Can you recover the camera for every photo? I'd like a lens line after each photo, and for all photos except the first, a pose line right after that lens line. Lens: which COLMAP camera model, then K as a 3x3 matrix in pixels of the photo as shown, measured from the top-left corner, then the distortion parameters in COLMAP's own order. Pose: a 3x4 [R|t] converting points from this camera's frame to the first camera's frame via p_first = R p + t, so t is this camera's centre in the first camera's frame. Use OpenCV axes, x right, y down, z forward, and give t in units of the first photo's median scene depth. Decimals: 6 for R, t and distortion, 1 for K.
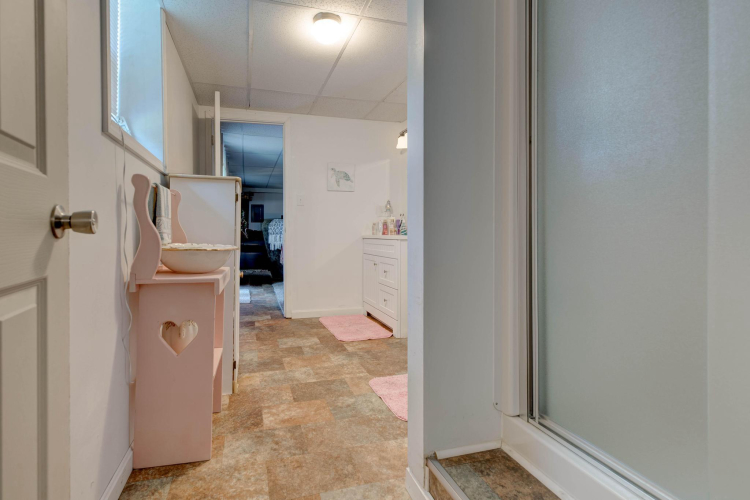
lens RADIAL K [[355.6, 0, 331.2], [0, 355.6, 230.9], [0, 0, 1]] dist [0.000518, 0.000042]
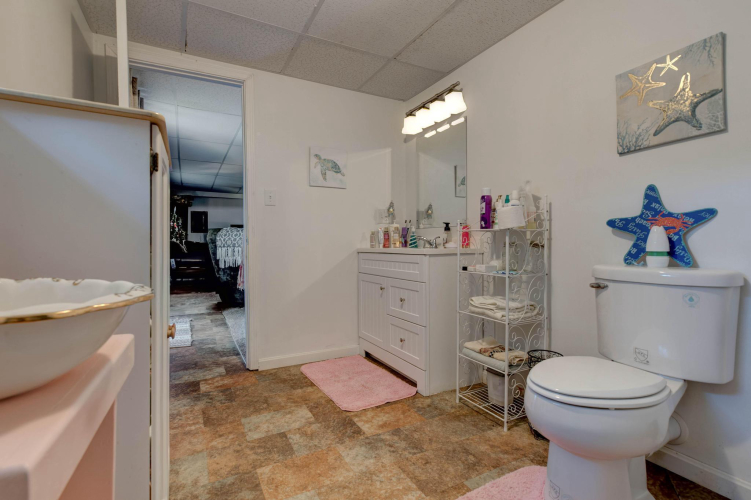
lens RADIAL K [[350.8, 0, 375.5], [0, 350.8, 250.0], [0, 0, 1]] dist [0.001832, 0.000300]
pose [[0.965823, -0.007443, 0.259094, -0.068639], [0.002284, 0.999793, 0.020206, 0.001433], [-0.259191, -0.018924, 0.965641, 0.301182]]
